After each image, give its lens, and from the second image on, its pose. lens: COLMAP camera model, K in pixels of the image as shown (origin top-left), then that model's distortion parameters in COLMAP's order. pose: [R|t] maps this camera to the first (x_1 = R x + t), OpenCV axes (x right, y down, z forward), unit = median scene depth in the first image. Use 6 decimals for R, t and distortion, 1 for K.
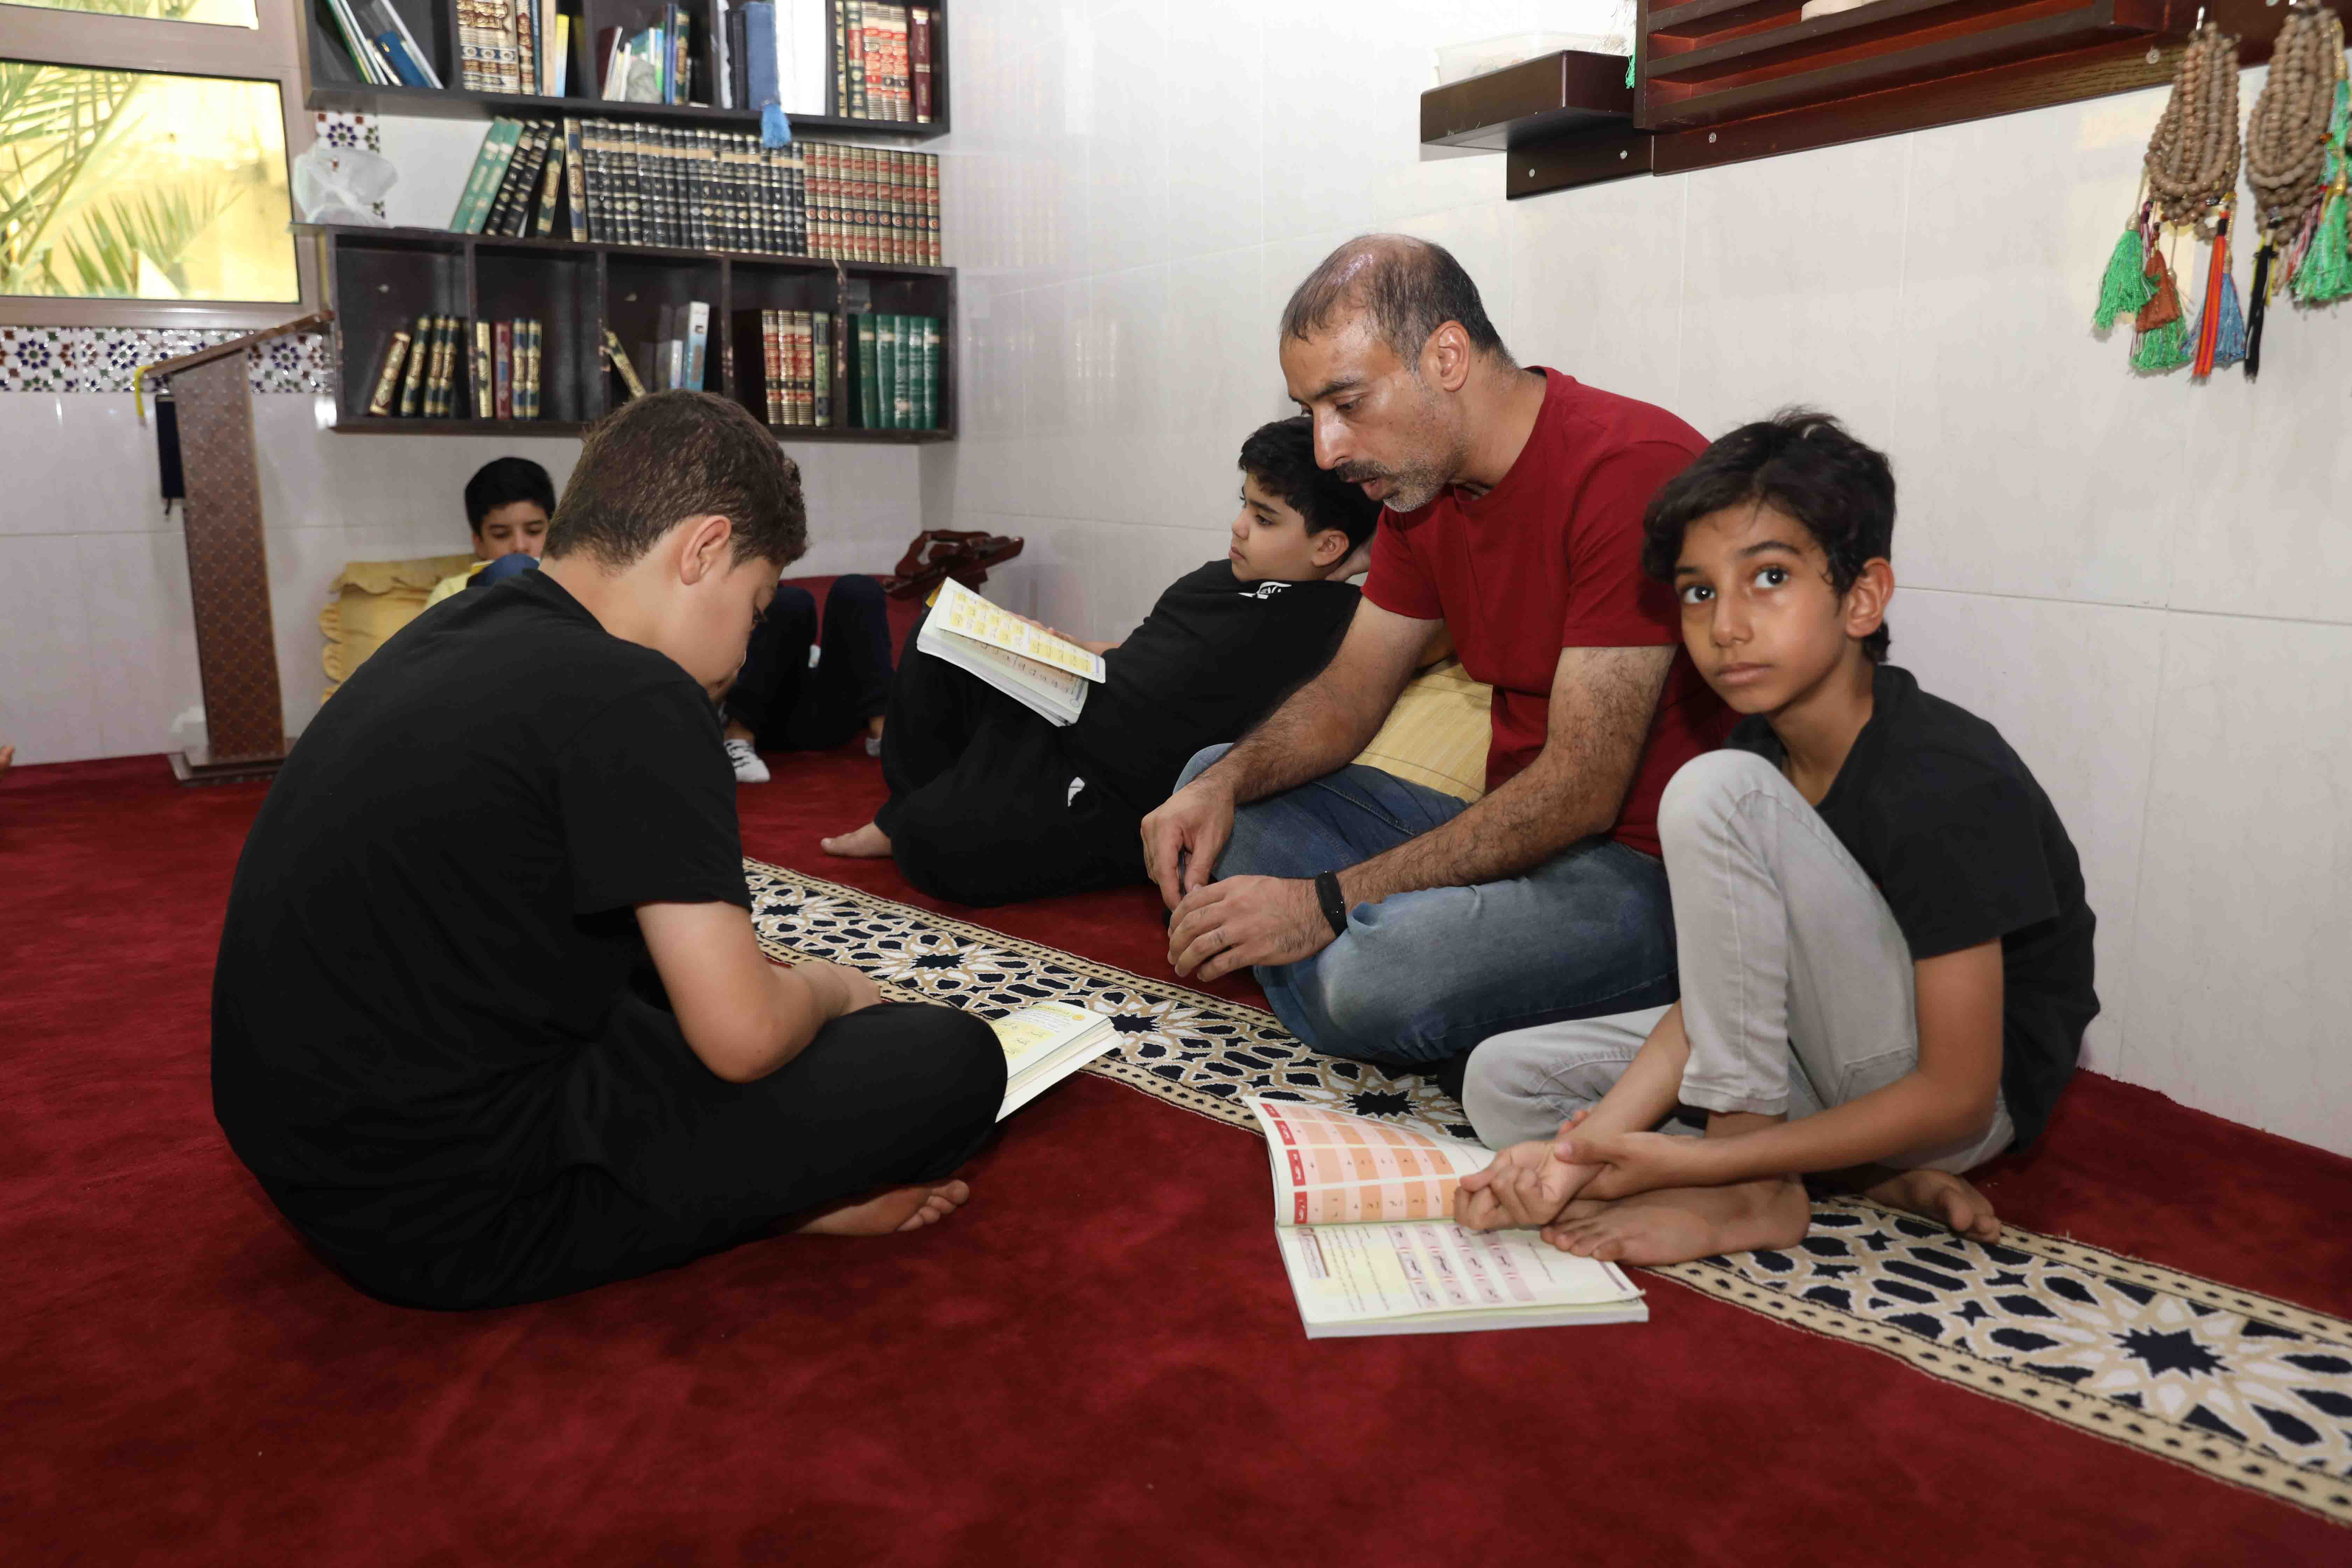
lens RADIAL K [[1759.2, 0, 1162.2], [0, 1759.2, 801.8], [0, 0, 1]] dist [-0.085499, 0.077885]
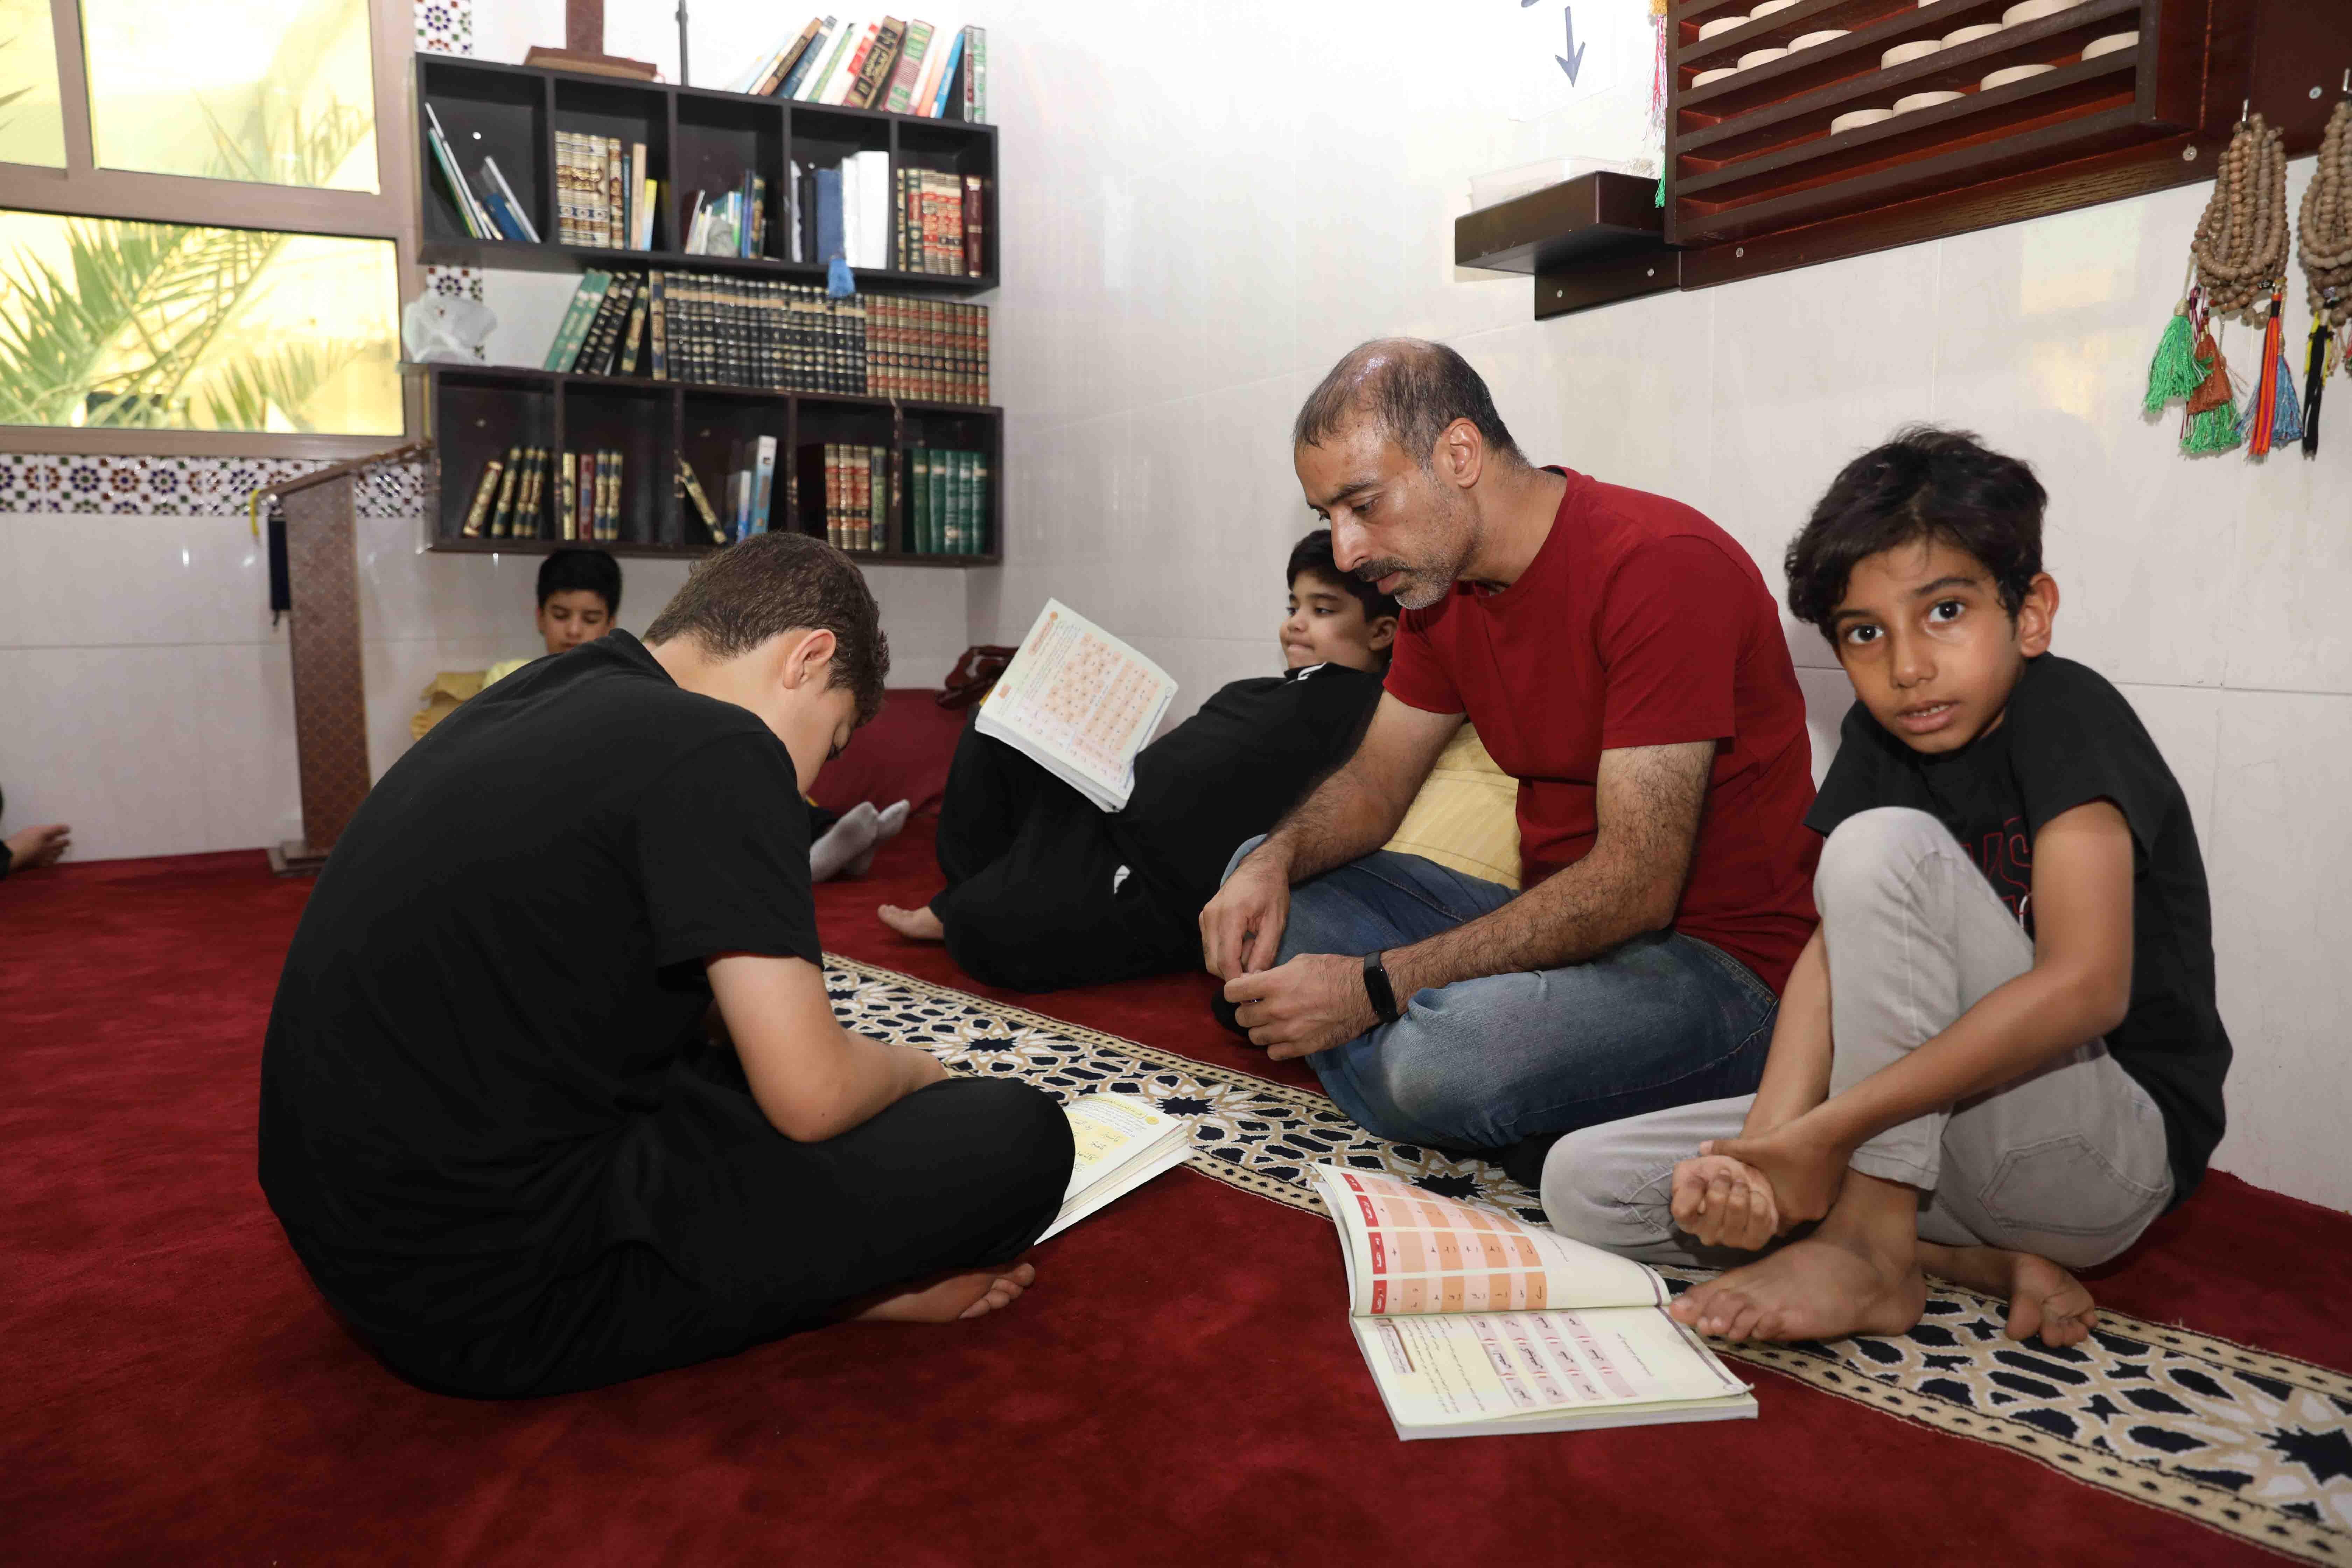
lens RADIAL K [[1577.4, 0, 1161.1], [0, 1577.4, 798.7], [0, 0, 1]] dist [-0.110094, 0.075677]
pose [[0.999975, 0.003120, -0.006280, -0.016467], [-0.003569, 0.997333, -0.072898, 0.010198], [0.006036, 0.072919, 0.997320, 0.057212]]
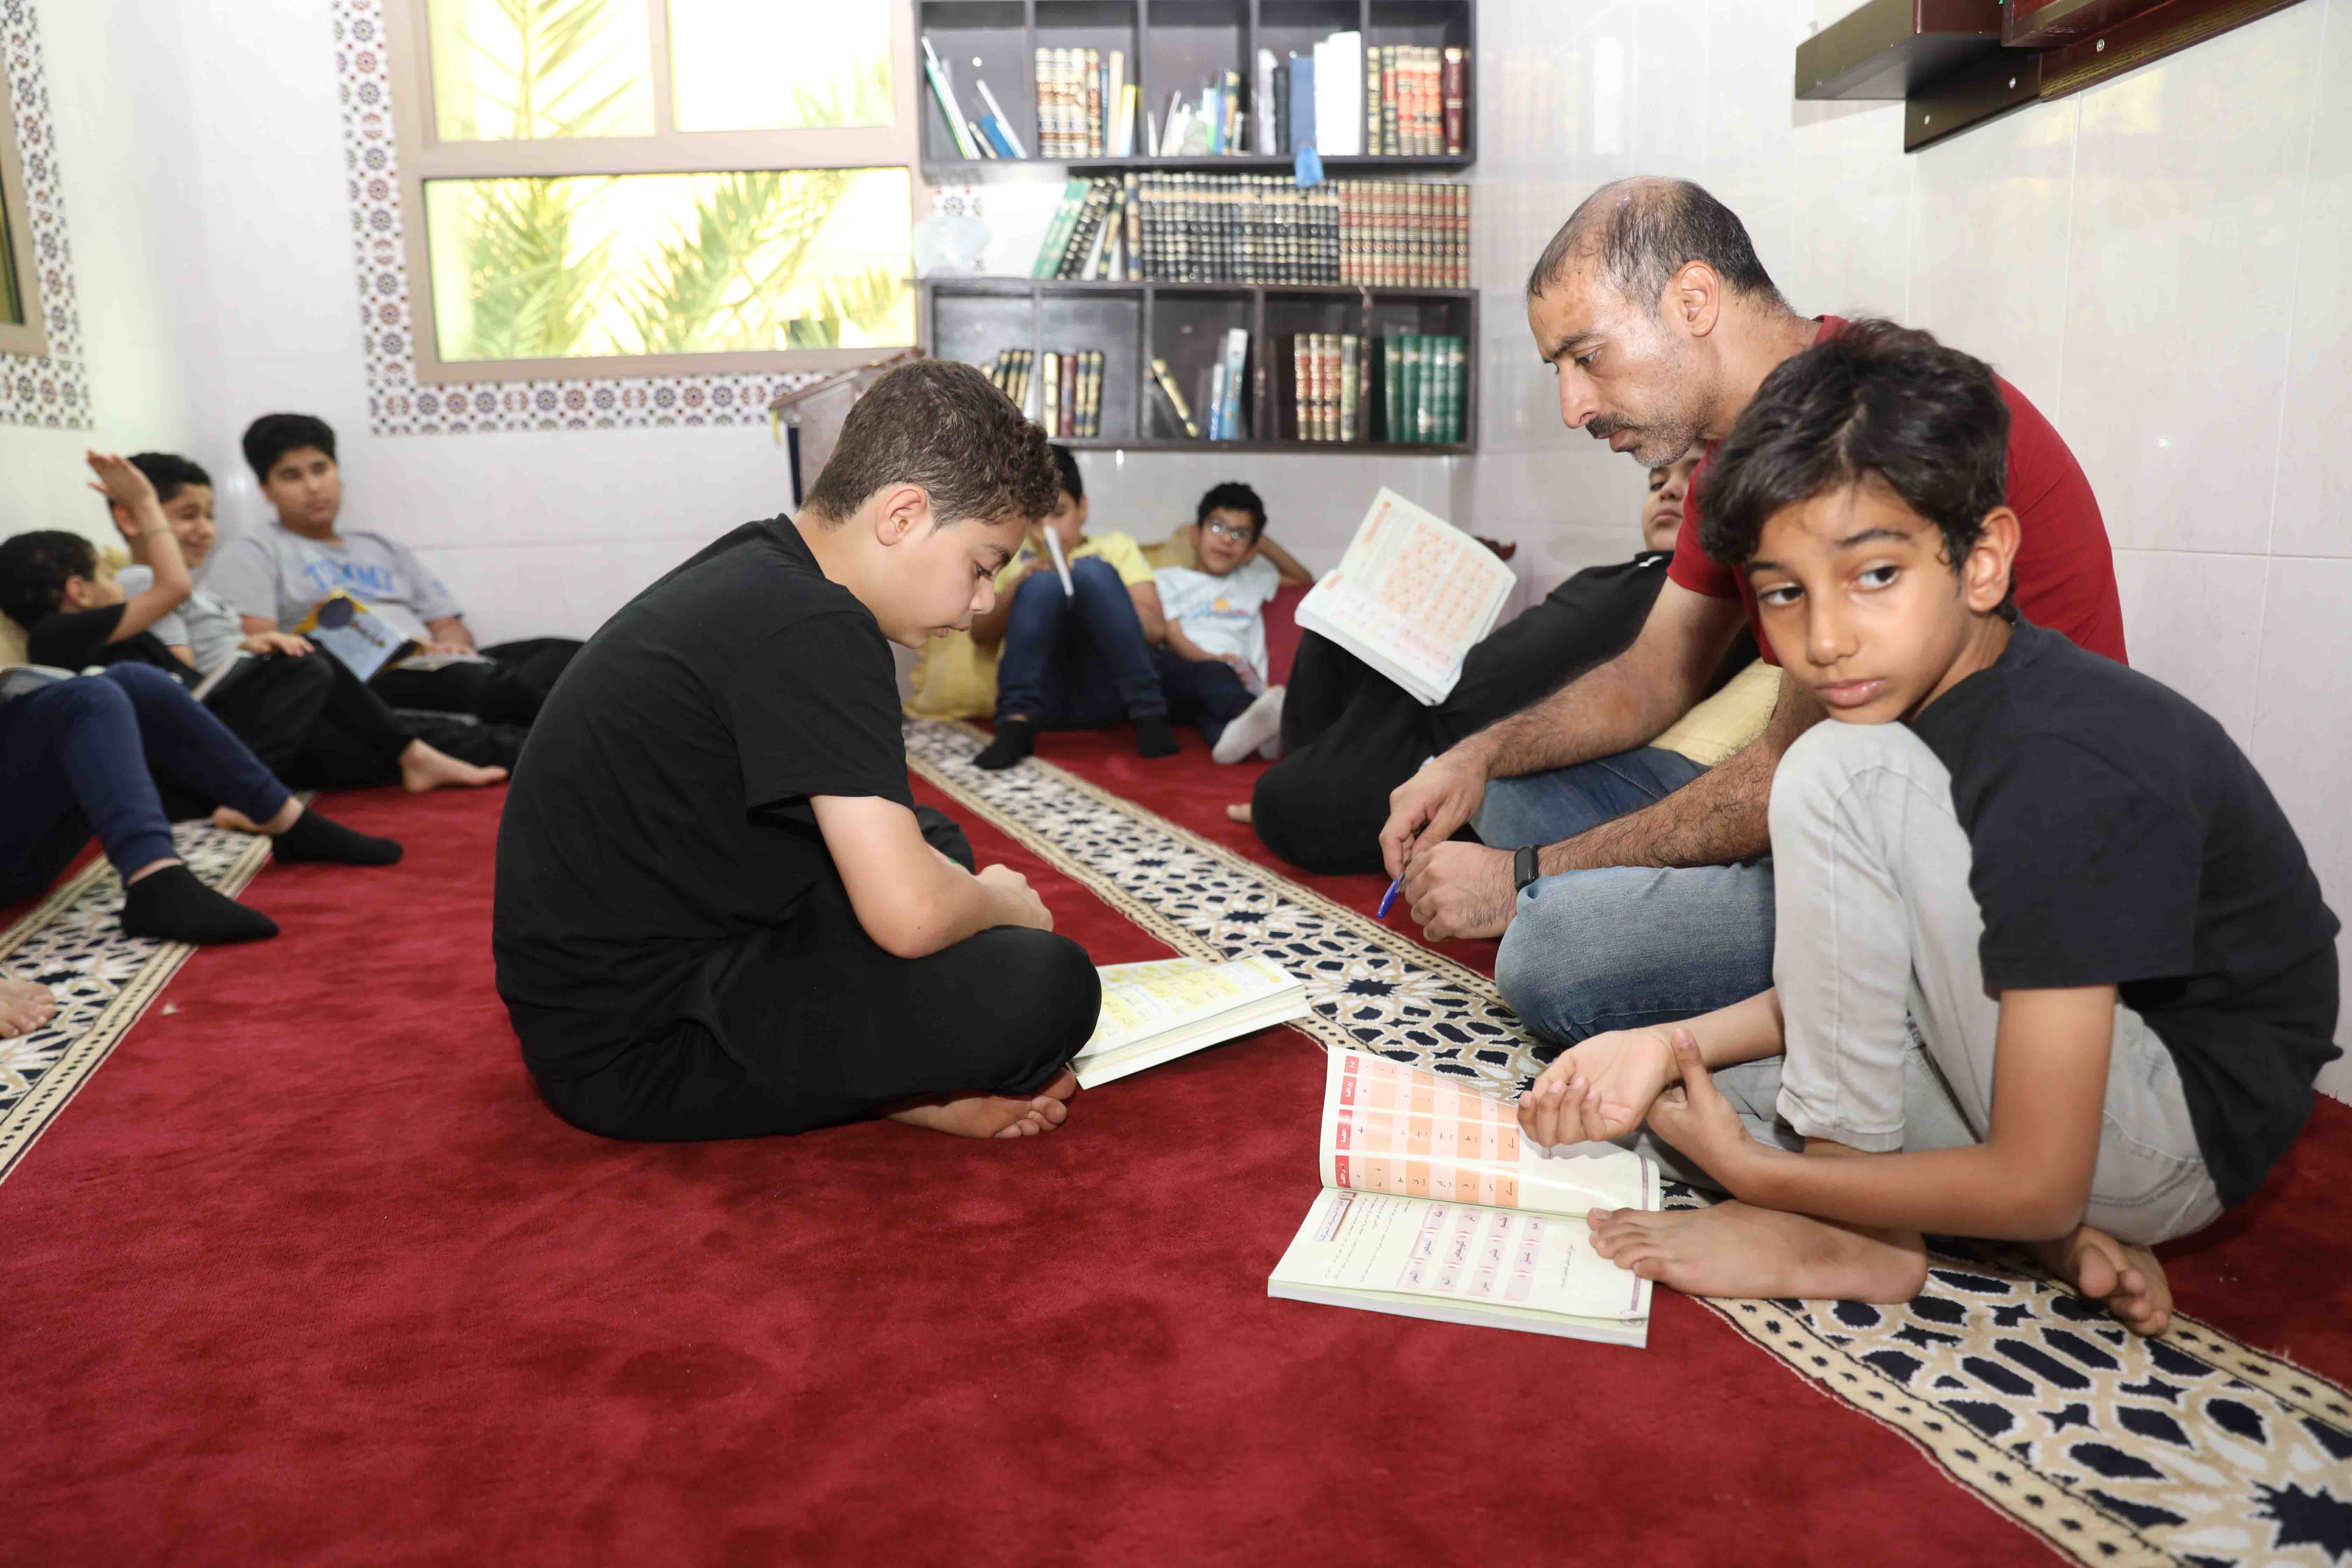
lens RADIAL K [[1610.8, 0, 1159.7], [0, 1610.8, 798.5], [0, 0, 1]] dist [-0.100290, 0.069982]
pose [[0.912874, 0.060400, -0.403747, 0.142457], [-0.065089, 0.997877, 0.002115, 0.014599], [0.403018, 0.024349, 0.914868, 0.065817]]
